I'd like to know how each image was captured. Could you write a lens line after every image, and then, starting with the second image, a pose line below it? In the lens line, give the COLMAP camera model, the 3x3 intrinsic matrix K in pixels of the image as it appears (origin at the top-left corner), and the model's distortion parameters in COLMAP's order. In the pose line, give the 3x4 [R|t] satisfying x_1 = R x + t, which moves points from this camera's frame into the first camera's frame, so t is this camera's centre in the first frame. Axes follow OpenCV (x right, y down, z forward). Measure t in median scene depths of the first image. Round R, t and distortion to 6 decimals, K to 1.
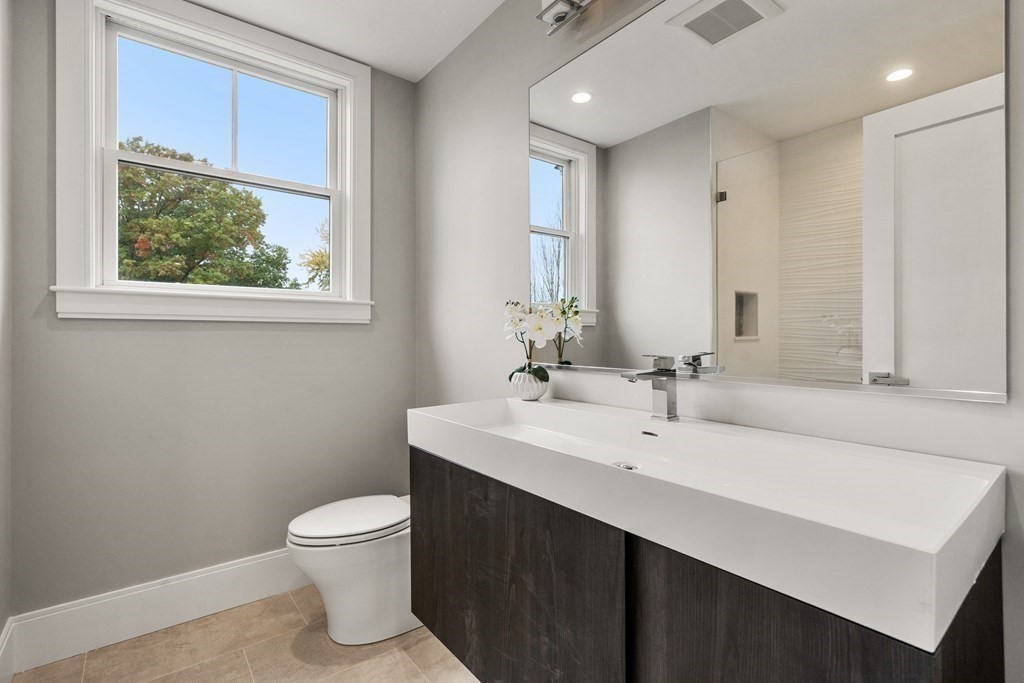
lens RADIAL K [[469.4, 0, 510.3], [0, 469.4, 343.2], [0, 0, 1]] dist [-0.000886, -0.000130]
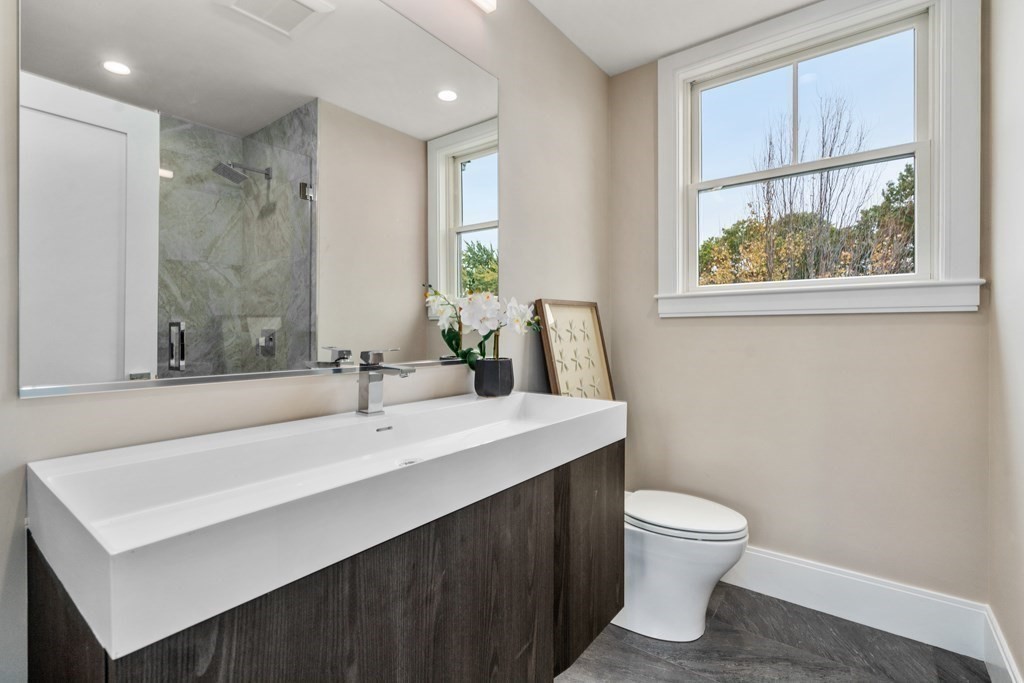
lens RADIAL K [[469.4, 0, 510.4], [0, 469.4, 331.1], [0, 0, 1]] dist [-0.000886, -0.000130]
pose [[0.255039, 0.000589, -0.966930, 0.230037], [-0.010693, 0.999940, -0.002211, -0.003473], [0.966872, 0.010903, 0.255031, 0.172997]]
